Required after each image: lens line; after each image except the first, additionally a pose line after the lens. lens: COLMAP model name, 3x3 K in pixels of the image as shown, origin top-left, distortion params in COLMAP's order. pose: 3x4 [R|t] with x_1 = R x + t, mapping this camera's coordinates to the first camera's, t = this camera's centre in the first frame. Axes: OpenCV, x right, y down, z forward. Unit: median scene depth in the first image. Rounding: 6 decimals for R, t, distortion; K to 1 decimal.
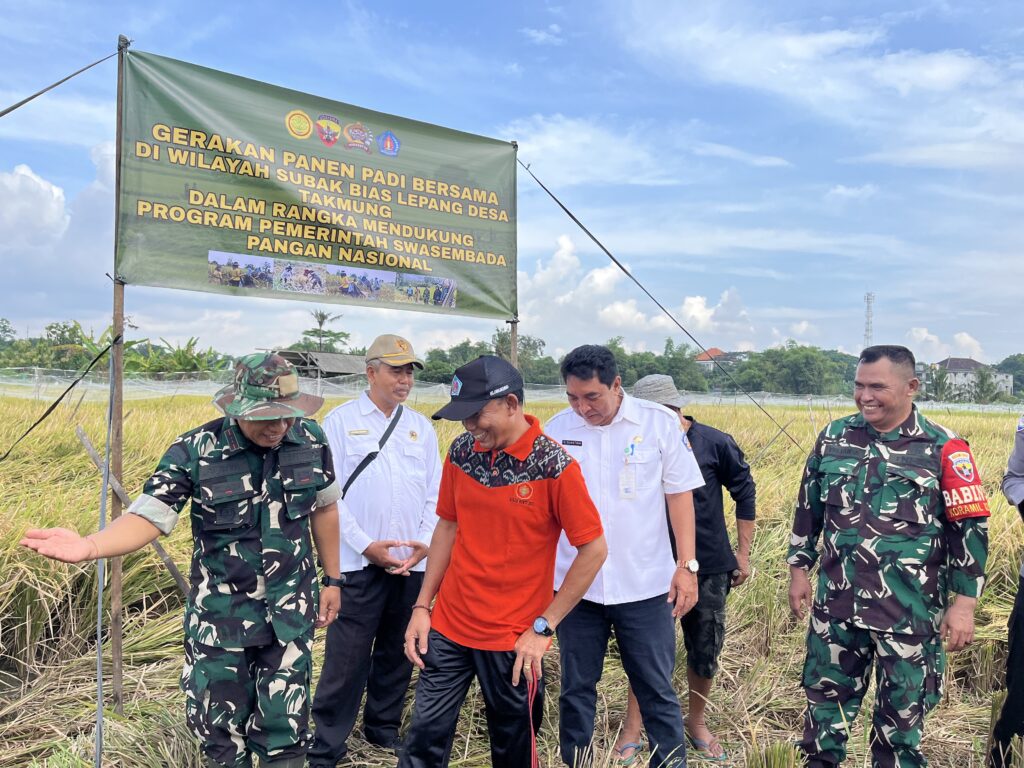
lens RADIAL K [[776.3, 0, 512.0], [0, 776.3, 384.0], [0, 0, 1]] dist [0.023646, -0.008331]
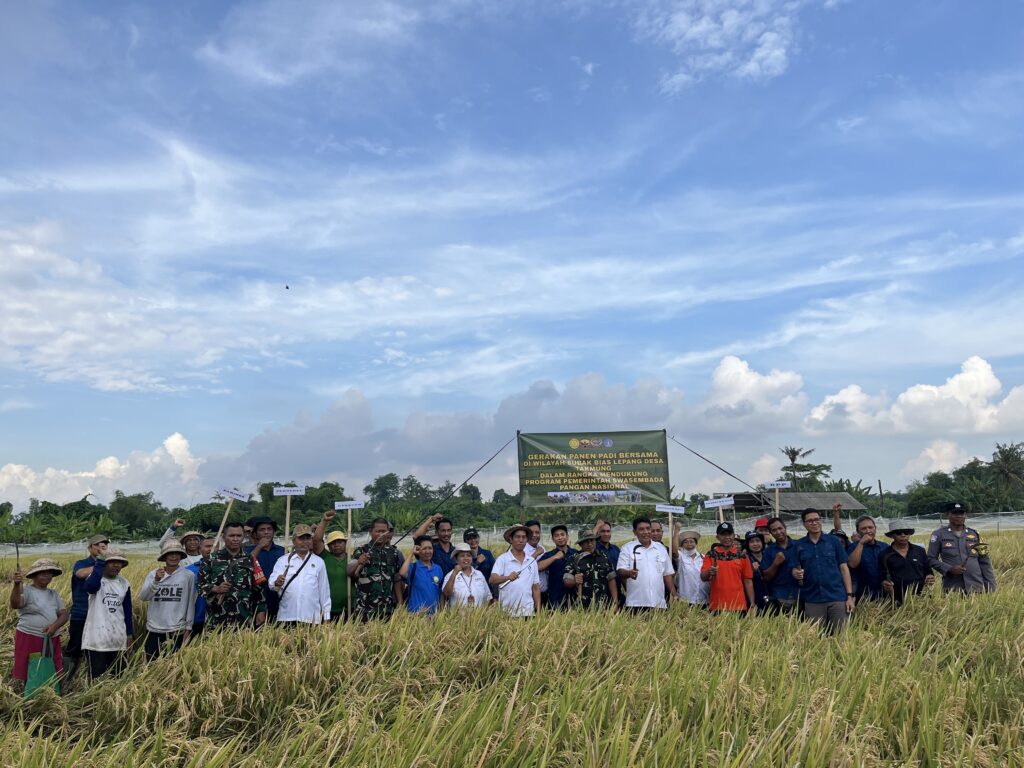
lens RADIAL K [[776.3, 0, 512.0], [0, 776.3, 384.0], [0, 0, 1]] dist [0.023646, -0.008331]
pose [[0.816174, -0.155725, -0.556426, 1.098960], [0.056369, 0.979863, -0.191547, -0.014832], [0.575050, 0.124971, 0.808517, -1.383573]]
